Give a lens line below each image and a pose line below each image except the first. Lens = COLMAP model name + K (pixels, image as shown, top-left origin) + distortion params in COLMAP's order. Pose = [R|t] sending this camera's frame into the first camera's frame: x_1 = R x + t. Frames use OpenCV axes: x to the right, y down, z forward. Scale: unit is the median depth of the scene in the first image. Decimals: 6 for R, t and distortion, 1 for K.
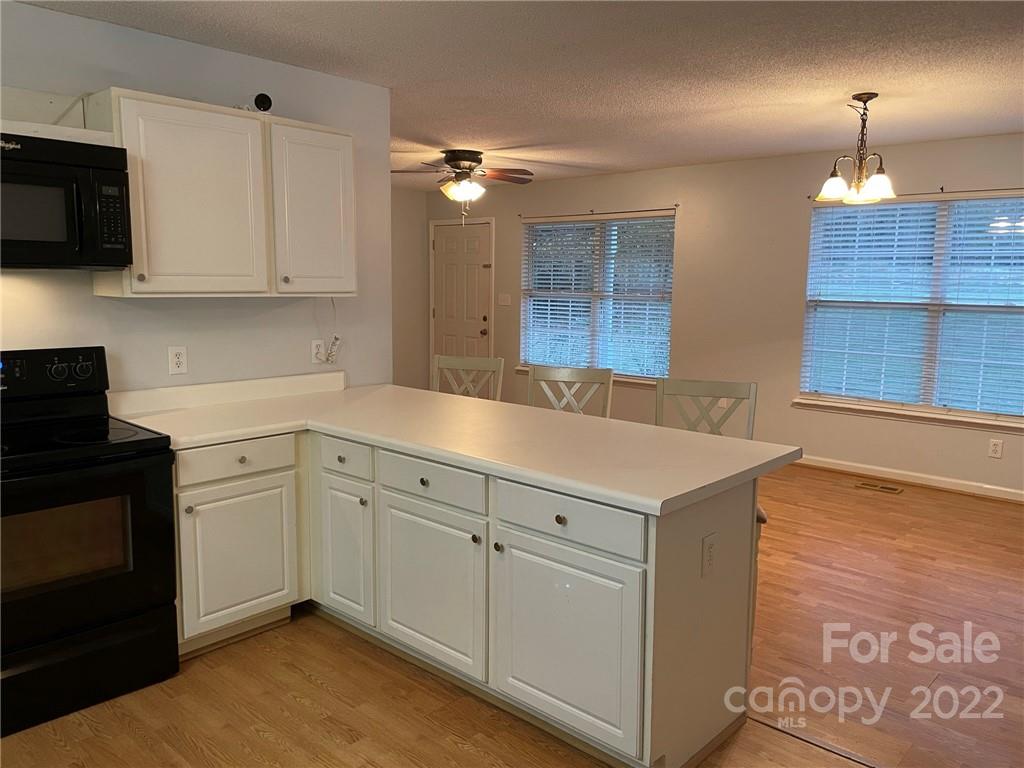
lens RADIAL K [[783.7, 0, 520.2], [0, 783.7, 386.7], [0, 0, 1]] dist [0.068769, -0.089803]
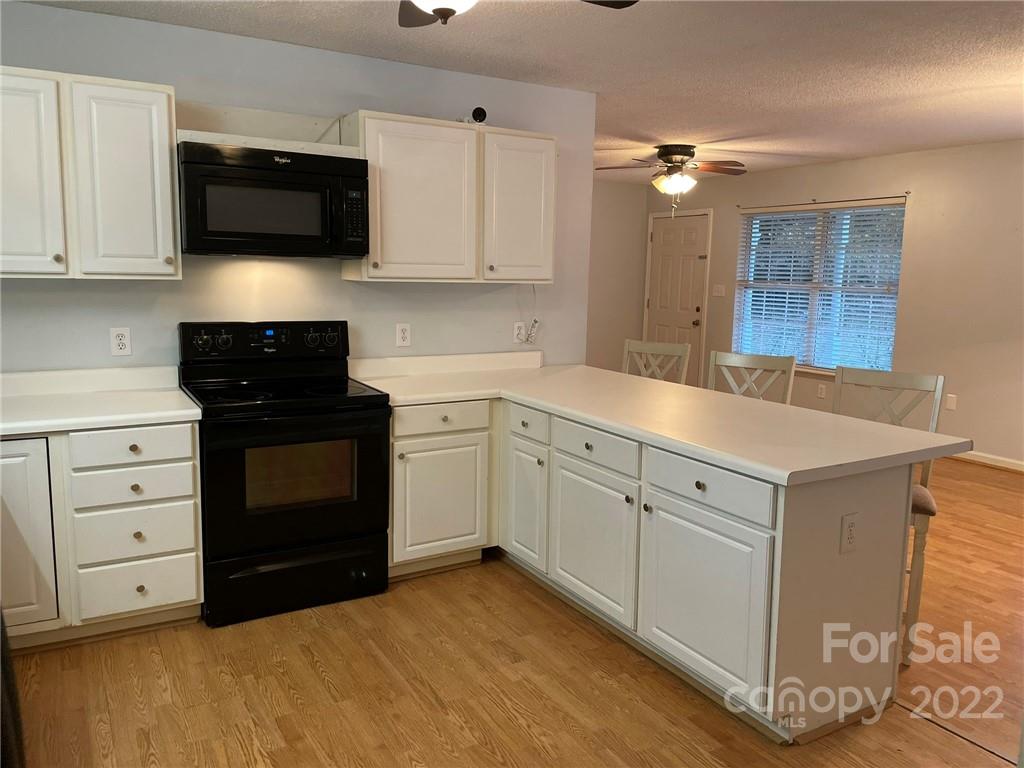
lens RADIAL K [[783.7, 0, 520.1], [0, 783.7, 377.5], [0, 0, 1]] dist [0.068769, -0.089803]
pose [[0.956205, 0.046107, -0.289043, 0.088463], [-0.046827, 0.998893, 0.004427, 0.018708], [0.288927, 0.009302, 0.957306, -0.090511]]
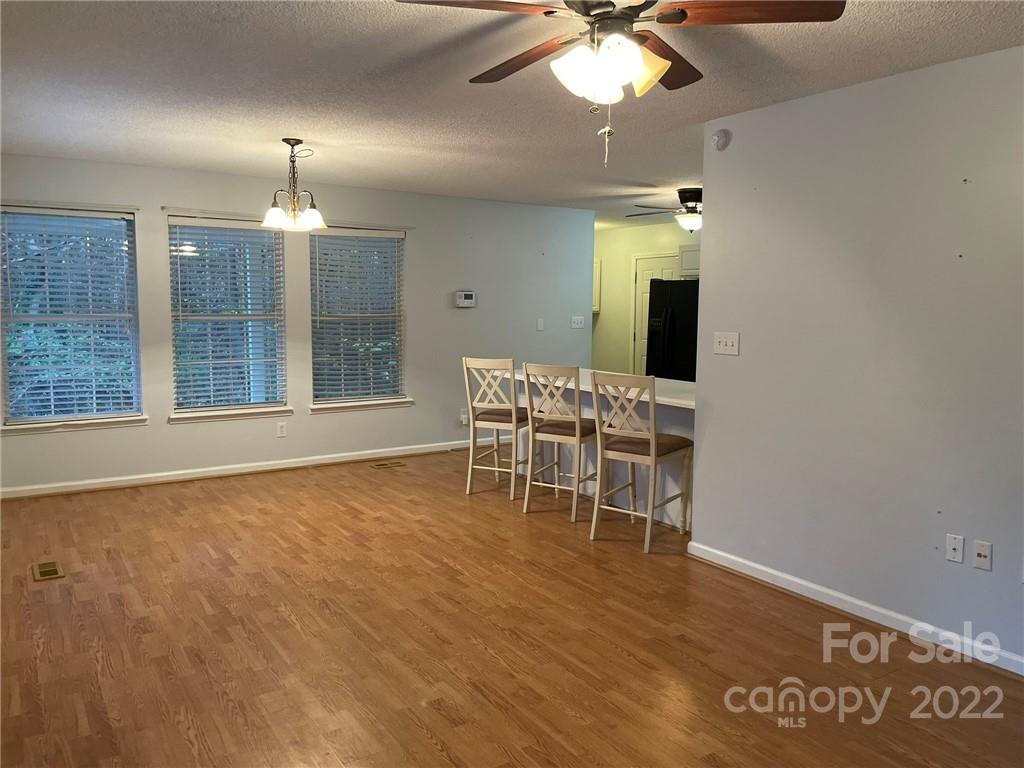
lens RADIAL K [[783.7, 0, 511.2], [0, 783.7, 384.3], [0, 0, 1]] dist [0.068769, -0.089803]
pose [[-0.968135, -0.048053, 0.245777, -0.237134], [0.011330, 0.972009, 0.234672, -0.366748], [-0.250174, 0.229979, -0.940491, 2.745063]]
